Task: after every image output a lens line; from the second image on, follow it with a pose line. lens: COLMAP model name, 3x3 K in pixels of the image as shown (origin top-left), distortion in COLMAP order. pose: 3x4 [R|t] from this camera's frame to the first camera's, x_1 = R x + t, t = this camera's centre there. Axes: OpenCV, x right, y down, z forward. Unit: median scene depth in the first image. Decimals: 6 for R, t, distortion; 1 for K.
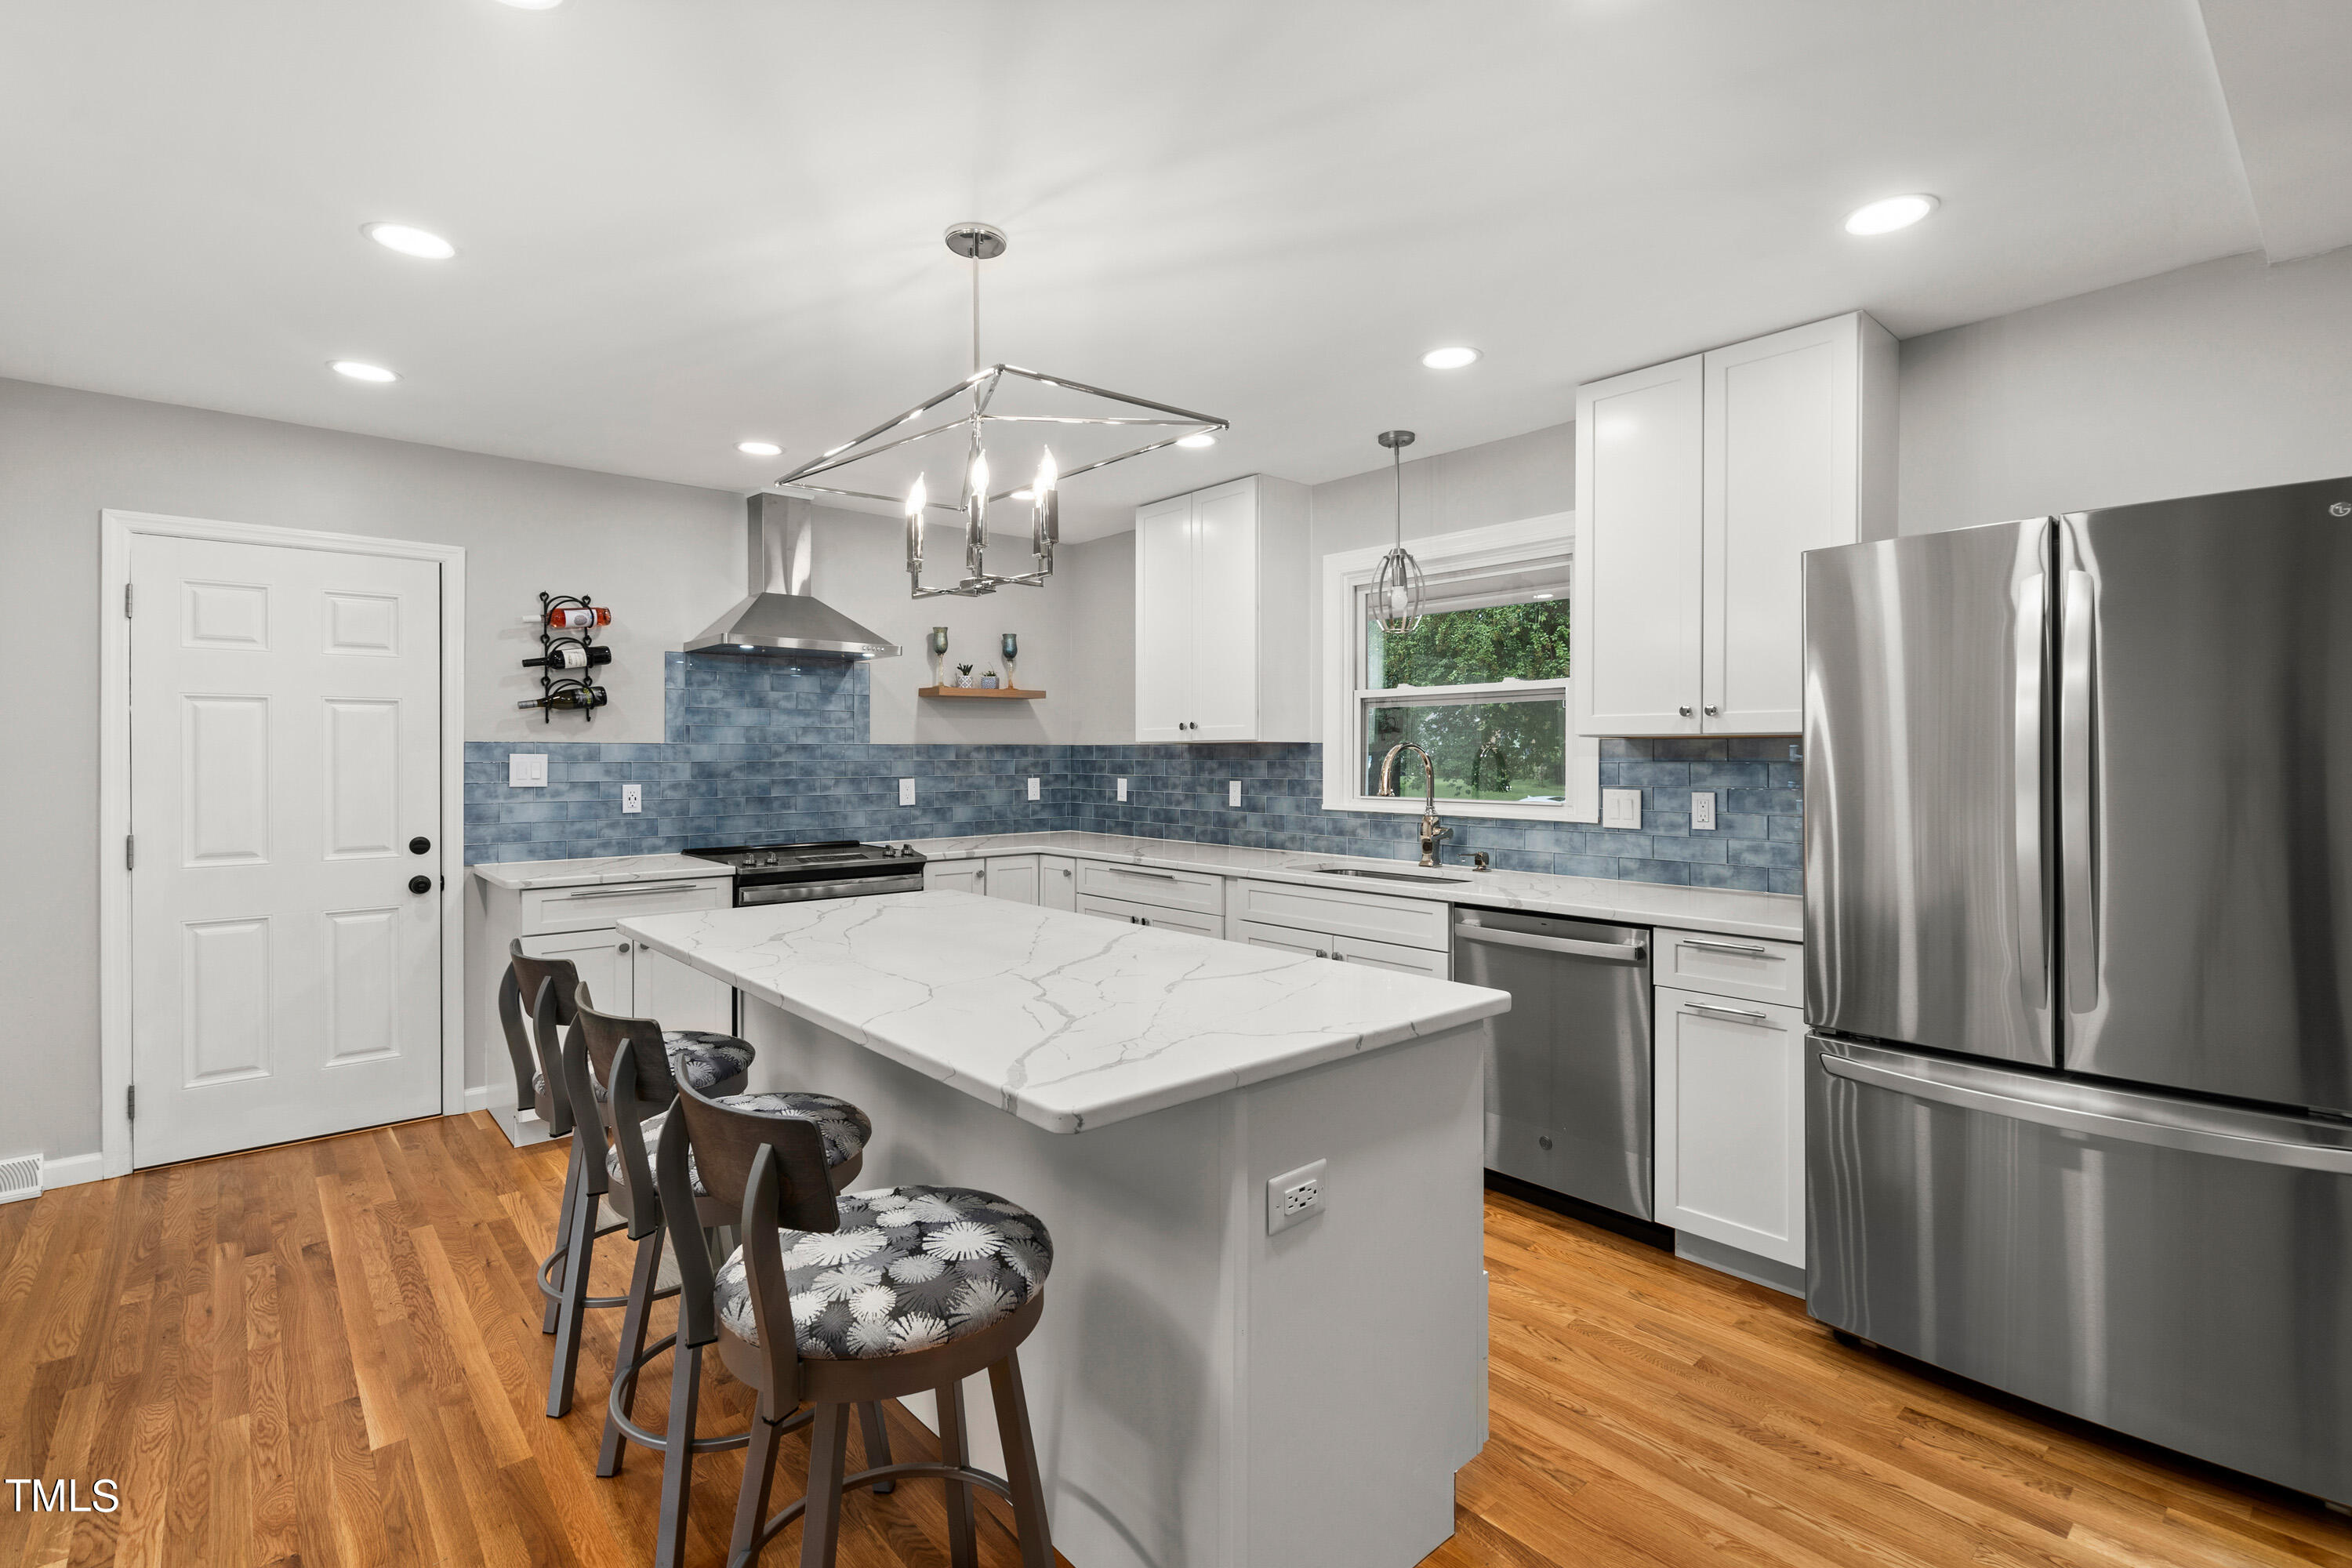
lens RADIAL K [[1077.7, 0, 1183.6], [0, 1077.7, 755.7], [0, 0, 1]] dist [-0.000063, 0.000096]
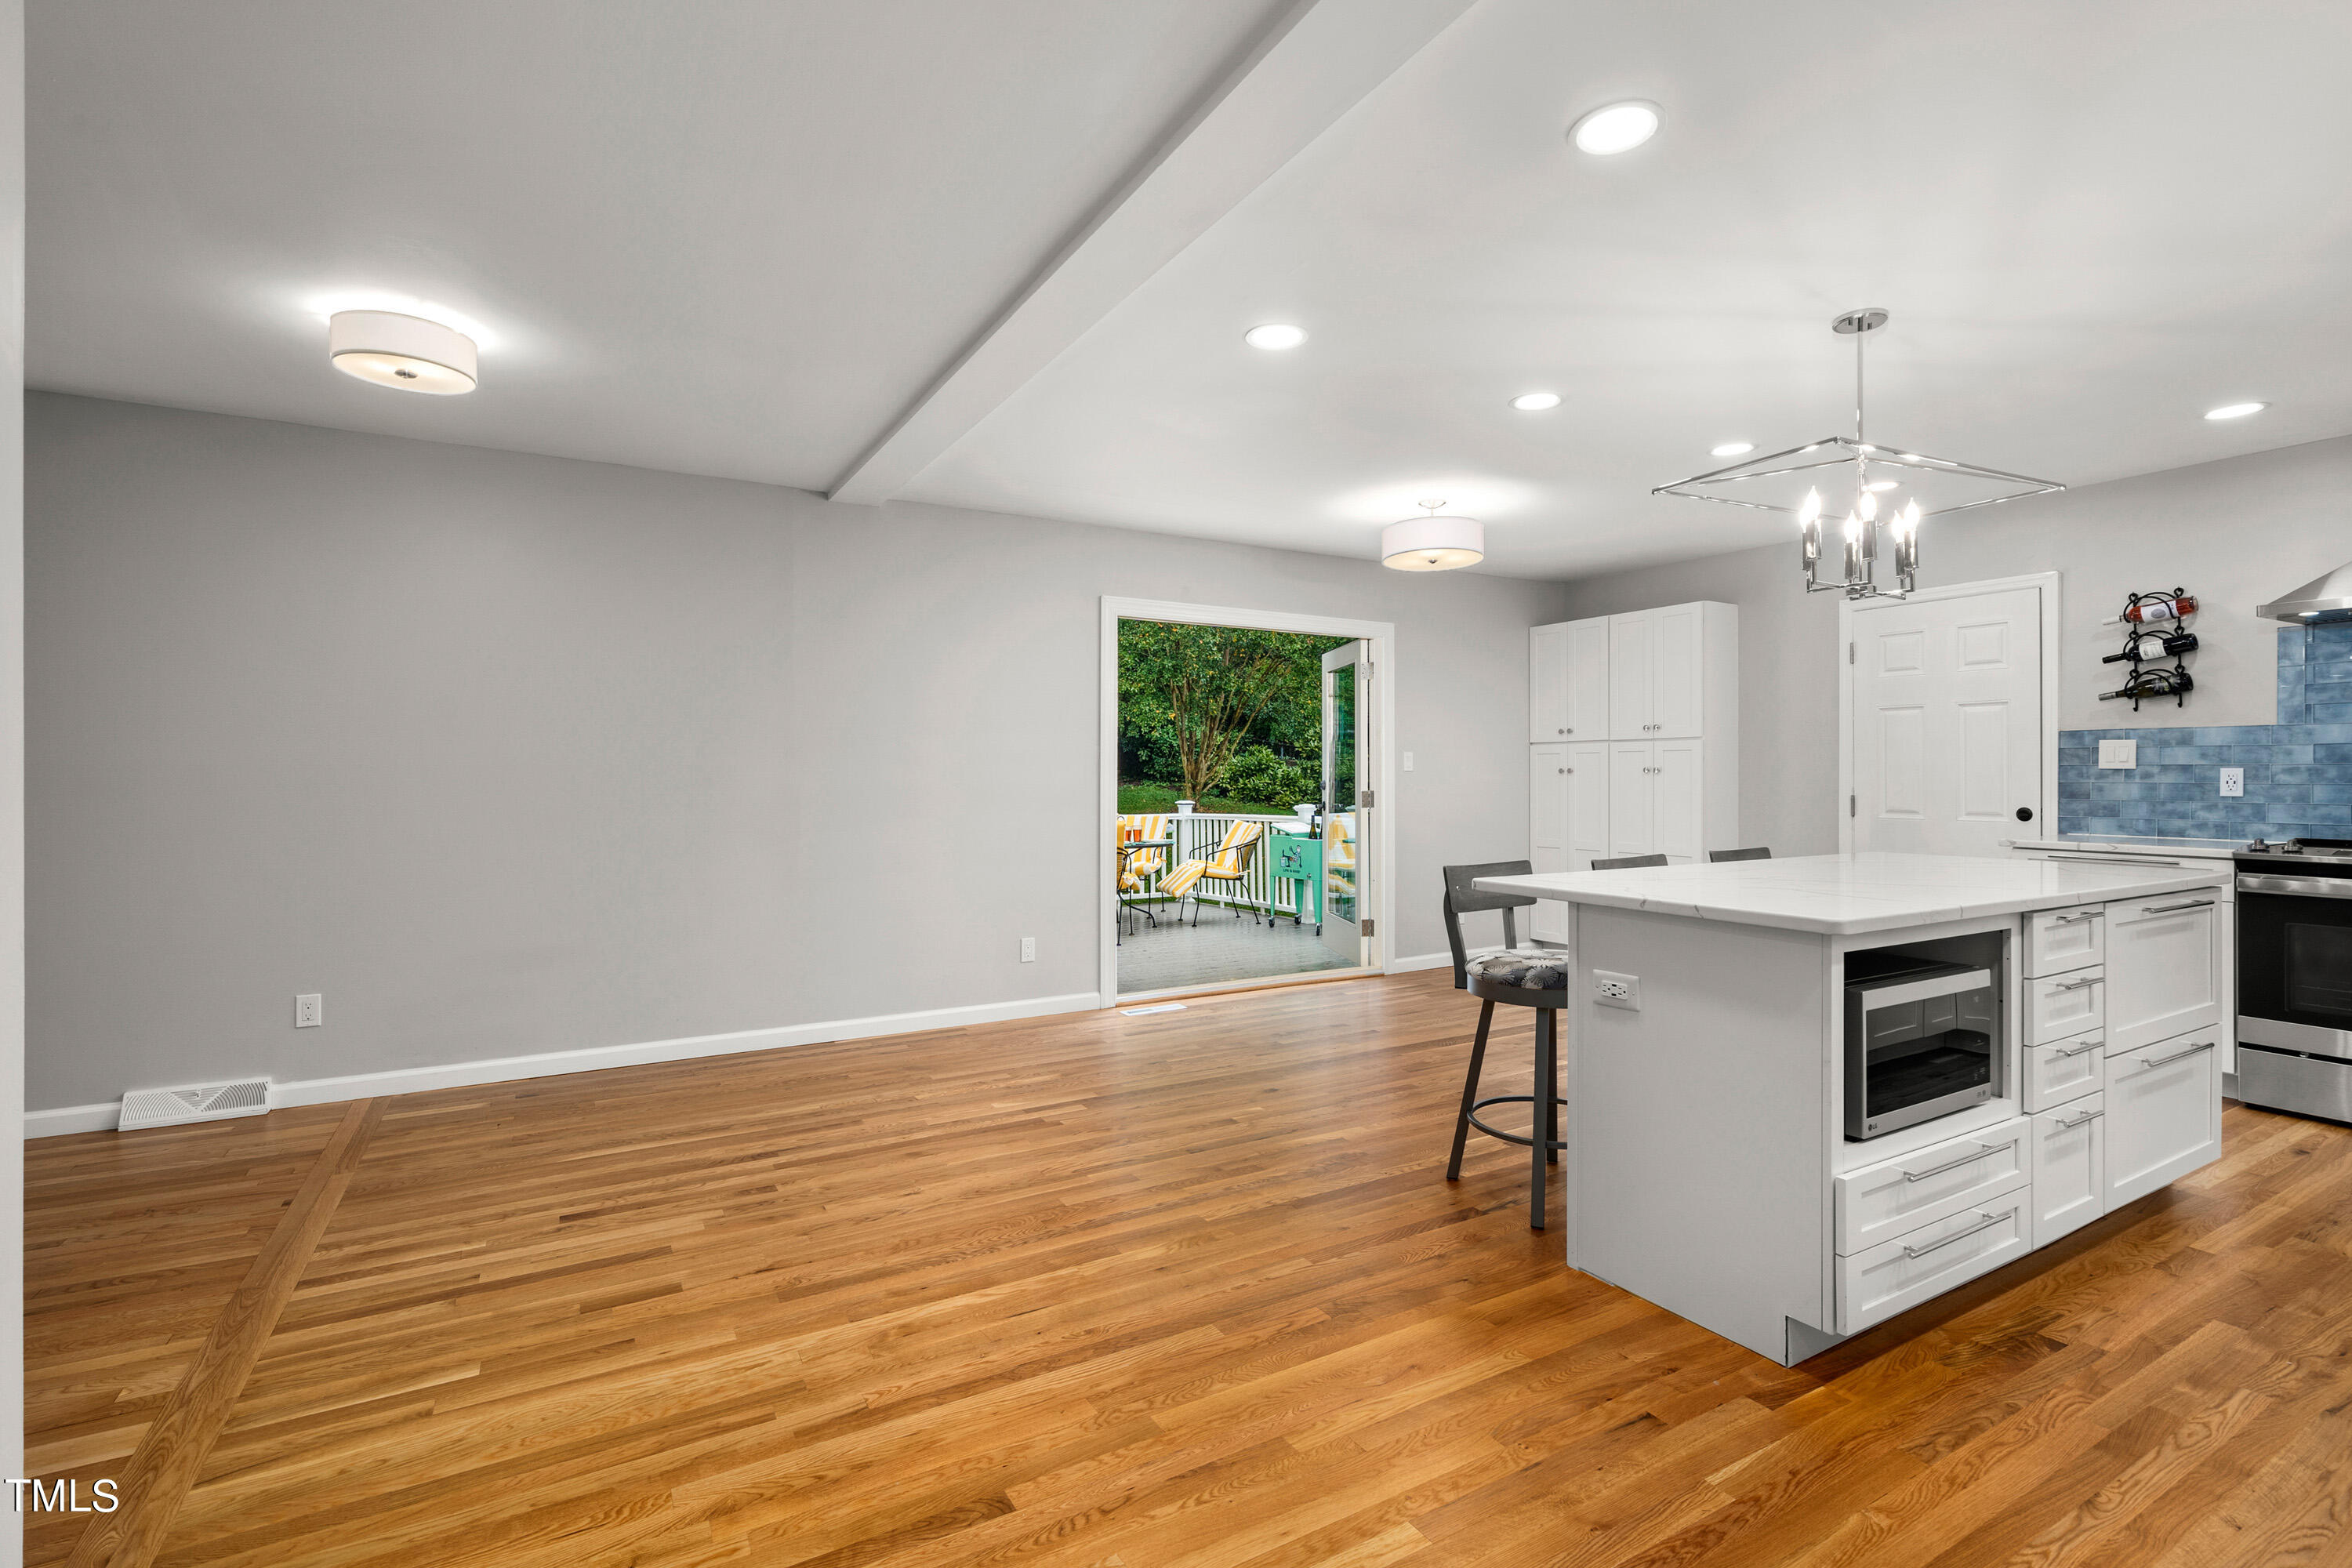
lens RADIAL K [[1077.5, 0, 1176.0], [0, 1077.5, 784.0], [0, 0, 1]] dist [-0.001649, 0.000057]
pose [[-0.200035, 0.007847, -0.979757, 0.638101], [0.002143, 0.999969, 0.007572, 0.031378], [0.979786, -0.000585, -0.200046, 0.240249]]
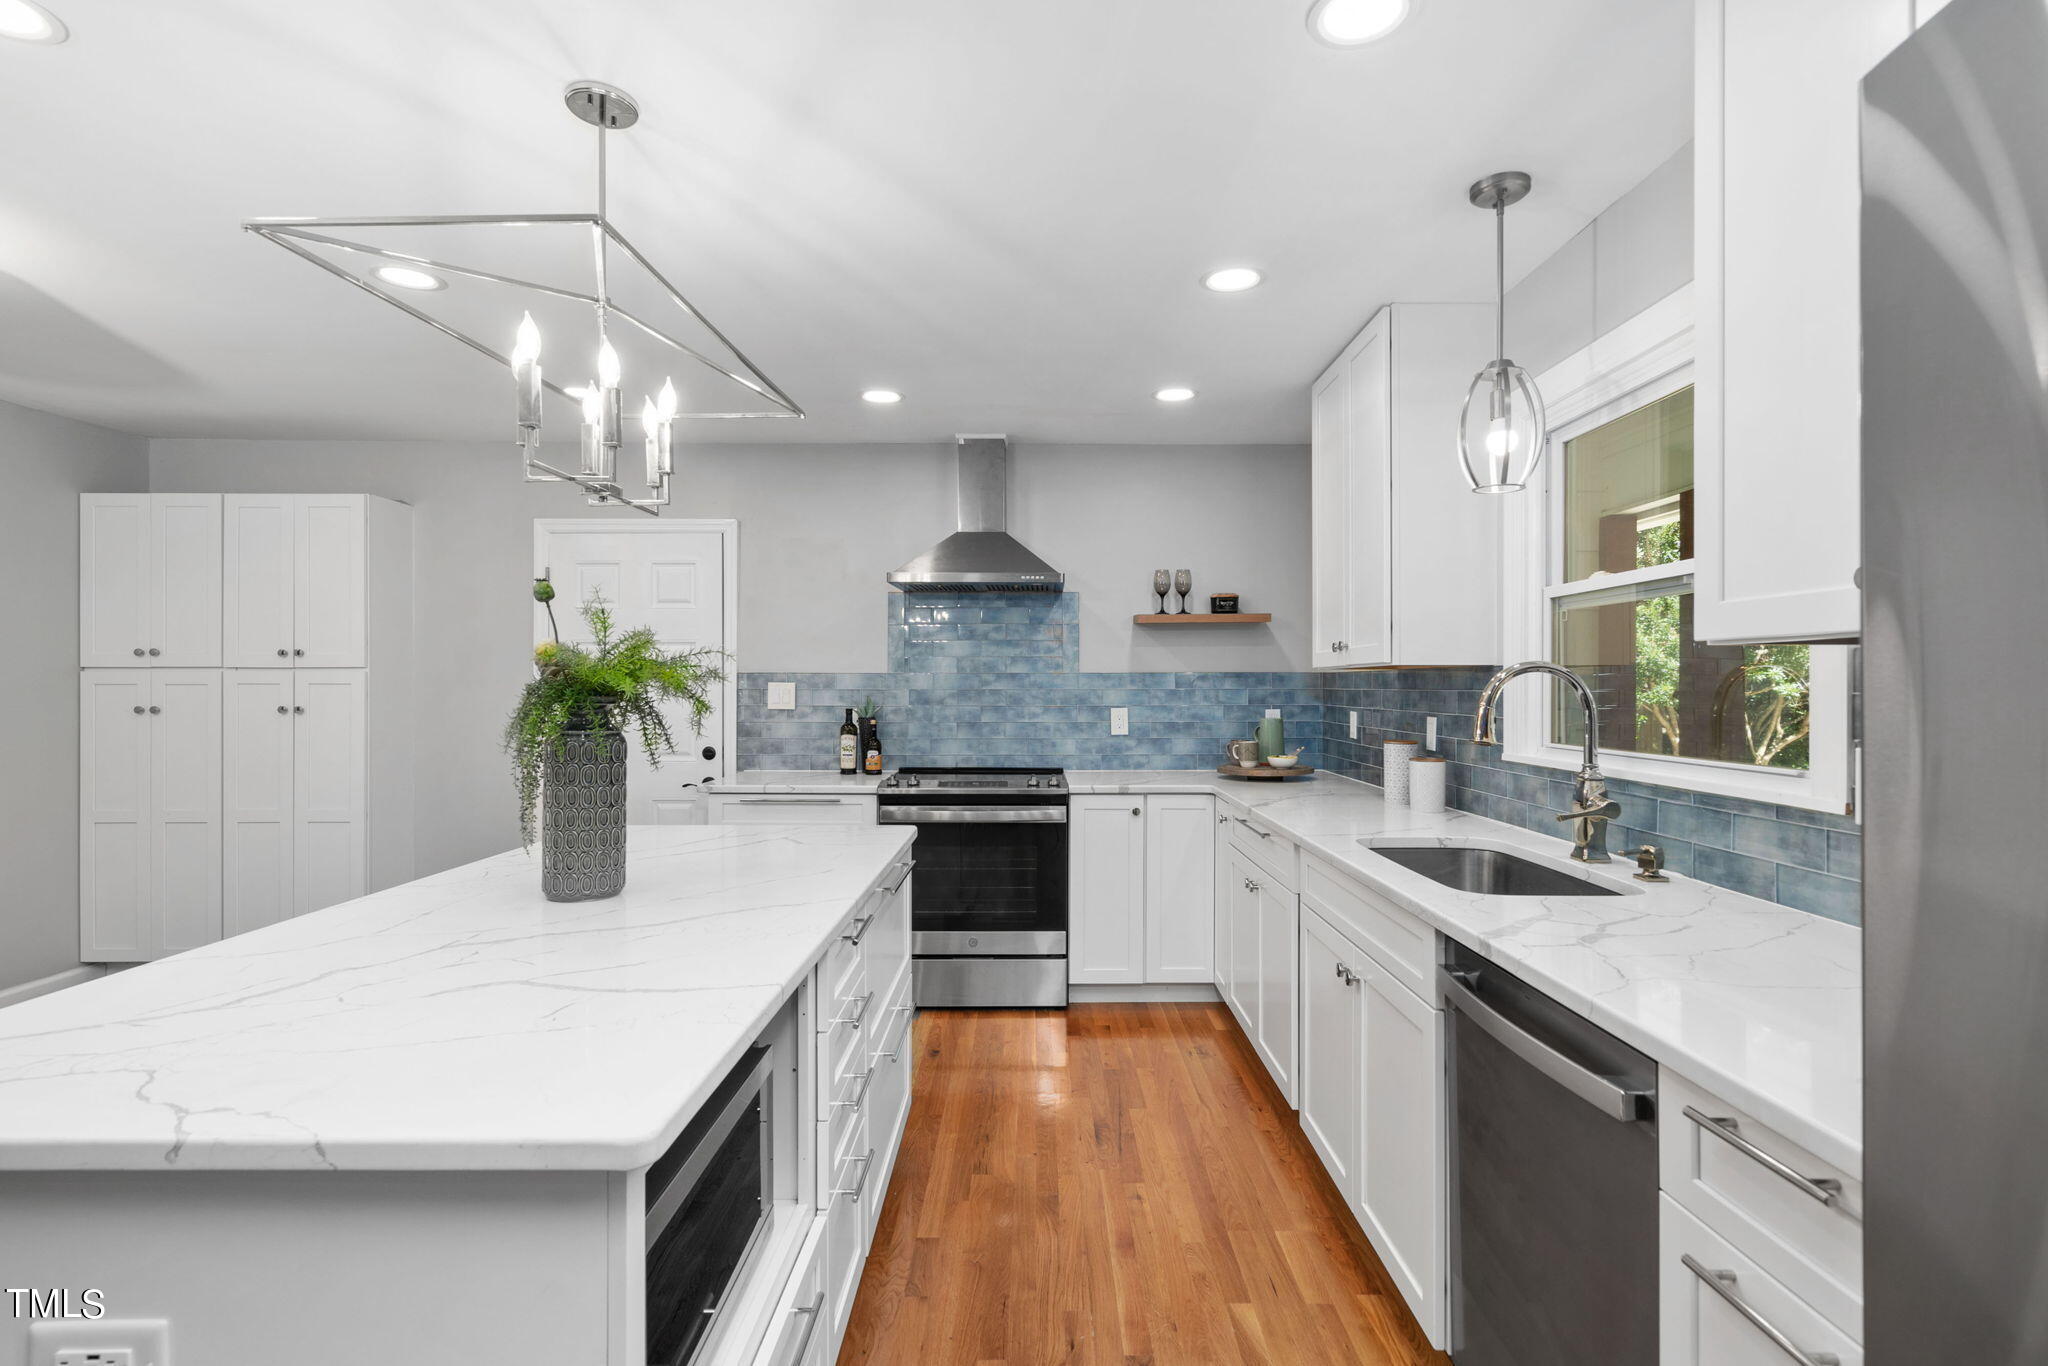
lens RADIAL K [[978.6, 0, 1043.7], [0, 978.6, 683.1], [0, 0, 1]] dist [-0.000532, -0.000005]
pose [[0.754357, -0.001616, -0.656462, 0.320507], [-0.001031, 0.999993, -0.003647, 0.002703], [0.656463, 0.003428, 0.754350, 0.328333]]
